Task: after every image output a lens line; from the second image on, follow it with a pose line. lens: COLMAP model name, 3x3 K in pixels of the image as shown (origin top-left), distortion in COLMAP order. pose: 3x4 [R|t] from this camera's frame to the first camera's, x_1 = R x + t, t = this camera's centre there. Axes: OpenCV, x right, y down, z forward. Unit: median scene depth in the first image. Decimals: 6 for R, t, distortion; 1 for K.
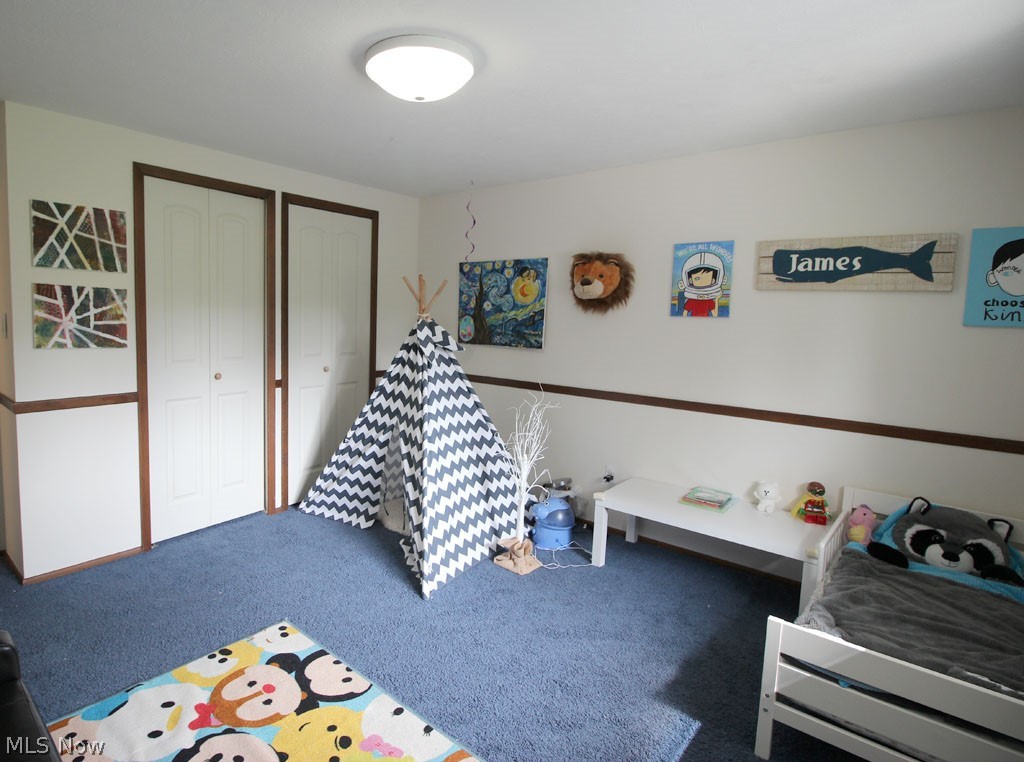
lens RADIAL K [[630.5, 0, 510.5], [0, 630.5, 380.8], [0, 0, 1]] dist [-0.015310, -0.001478]
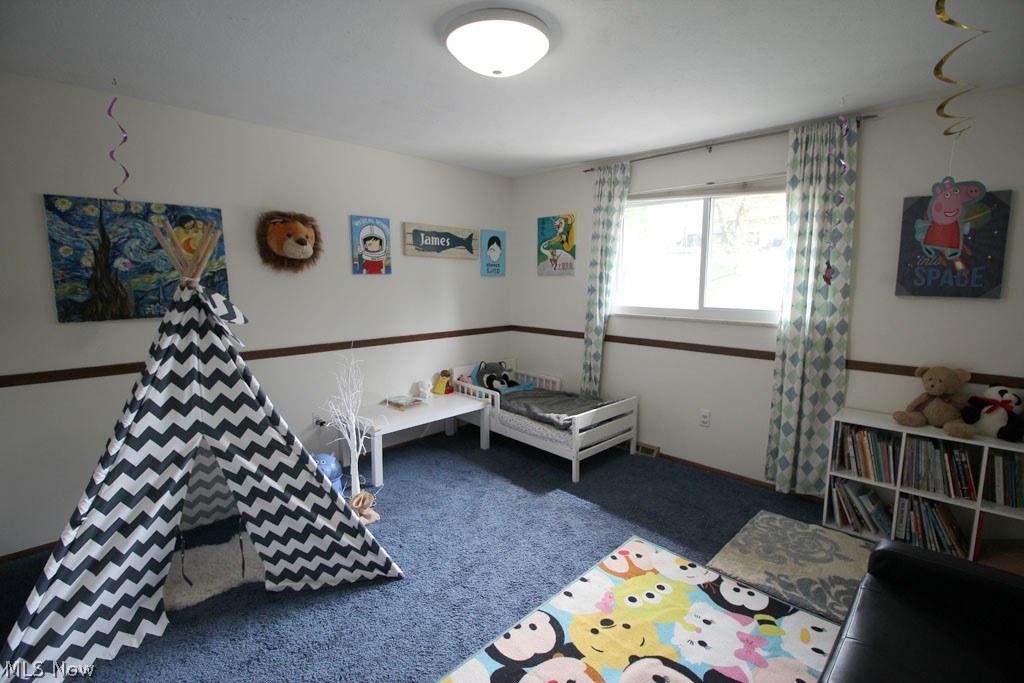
lens RADIAL K [[472.9, 0, 510.5], [0, 472.9, 343.5], [0, 0, 1]] dist [-0.012581, -0.001171]
pose [[0.031284, -0.165478, 0.985717, -0.689734], [0.100439, 0.981729, 0.161620, -0.090126], [-0.994451, 0.093948, 0.047333, 0.681188]]
